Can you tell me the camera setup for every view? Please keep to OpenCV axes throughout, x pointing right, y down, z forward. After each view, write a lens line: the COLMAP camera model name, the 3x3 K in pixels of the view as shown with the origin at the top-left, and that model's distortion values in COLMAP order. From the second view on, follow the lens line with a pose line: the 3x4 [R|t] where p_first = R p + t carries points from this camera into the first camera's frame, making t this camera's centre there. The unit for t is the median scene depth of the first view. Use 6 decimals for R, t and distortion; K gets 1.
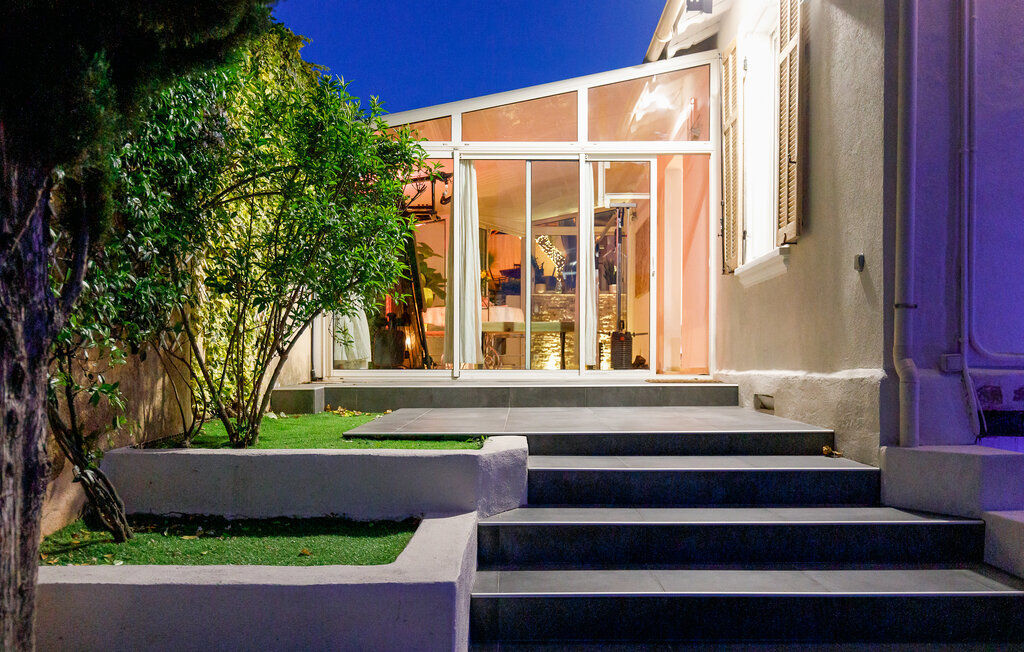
lens RADIAL K [[864.1, 0, 512.7], [0, 864.1, 329.3], [0, 0, 1]] dist [0.017675, 0.002034]
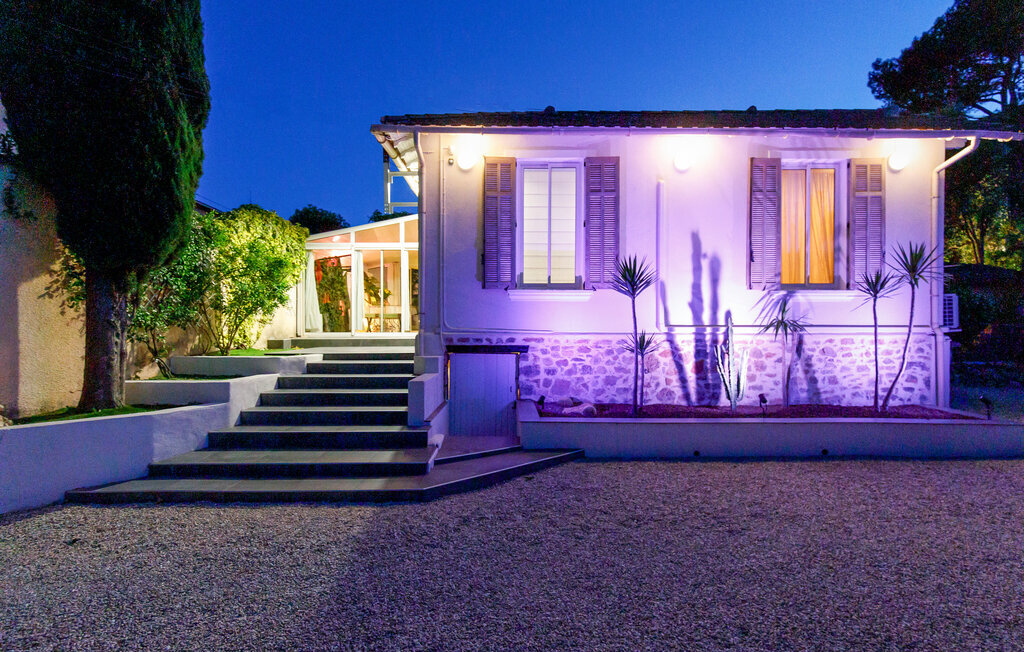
lens RADIAL K [[480.4, 0, 510.9], [0, 480.4, 321.7], [0, 0, 1]] dist [0.001316, 0.000652]
pose [[0.999898, -0.000778, -0.014293, 0.799414], [0.001152, 0.999657, 0.026157, -0.041726], [0.014267, -0.026171, 0.999556, -0.798617]]
